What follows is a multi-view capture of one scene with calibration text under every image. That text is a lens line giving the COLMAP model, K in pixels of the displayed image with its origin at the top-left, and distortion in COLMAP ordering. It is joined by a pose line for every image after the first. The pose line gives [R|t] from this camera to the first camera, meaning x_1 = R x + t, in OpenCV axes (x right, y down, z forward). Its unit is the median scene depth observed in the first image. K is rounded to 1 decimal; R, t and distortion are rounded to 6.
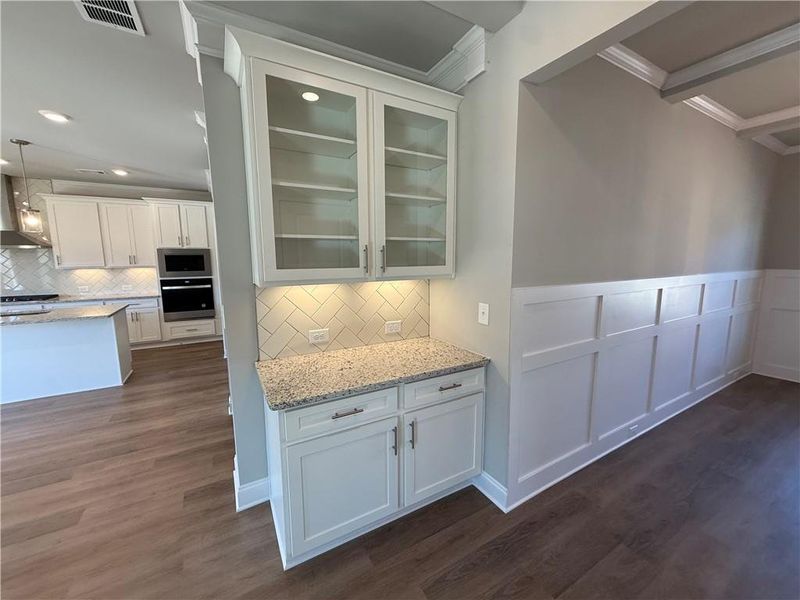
lens RADIAL K [[325.2, 0, 402.2], [0, 325.2, 300.1], [0, 0, 1]] dist [0.001176, 0.000113]
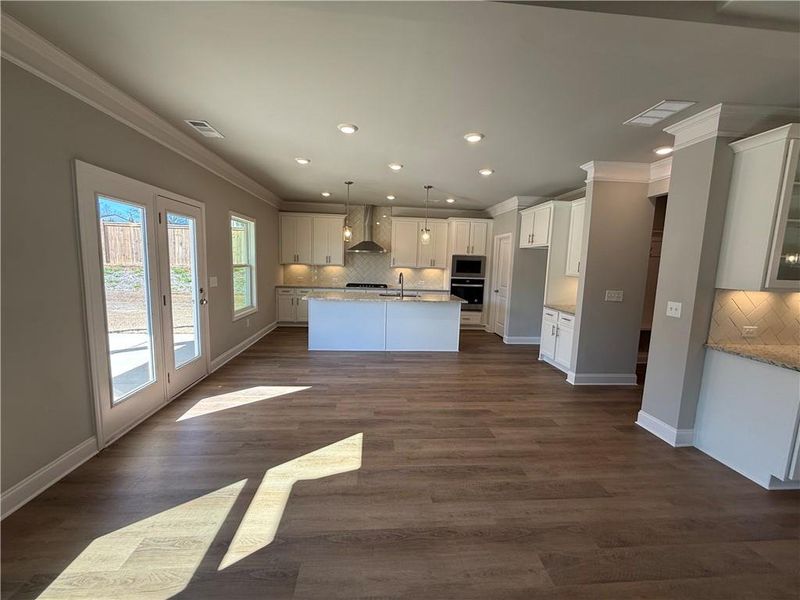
lens RADIAL K [[325.2, 0, 399.0], [0, 325.2, 300.4], [0, 0, 1]] dist [0.001176, 0.000113]
pose [[0.905082, 0.087097, -0.416223, -0.375993], [-0.094951, 0.995480, 0.001838, 0.044197], [0.414502, 0.037857, 0.909261, -0.290242]]
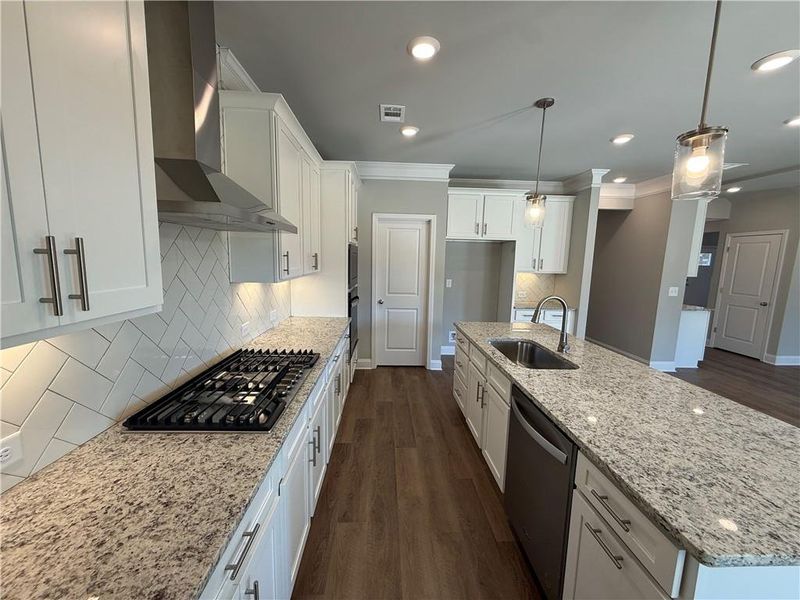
lens RADIAL K [[325.2, 0, 398.4], [0, 325.2, 299.3], [0, 0, 1]] dist [0.001176, 0.000113]
pose [[0.460593, -0.093569, 0.882666, -1.262248], [0.092068, 0.994101, 0.057339, -0.075891], [-0.882824, 0.054855, 0.466491, 0.605059]]
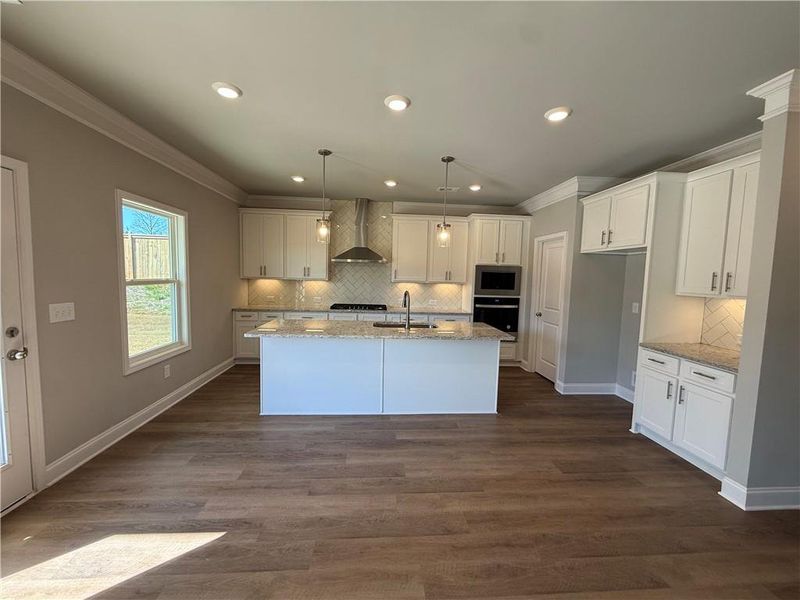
lens RADIAL K [[325.2, 0, 399.9], [0, 325.2, 300.9], [0, 0, 1]] dist [0.001176, 0.000113]
pose [[0.902819, 0.066749, -0.424808, -0.530289], [-0.090584, 0.995233, -0.036135, 0.004554], [0.420371, 0.071104, 0.904562, 0.029908]]
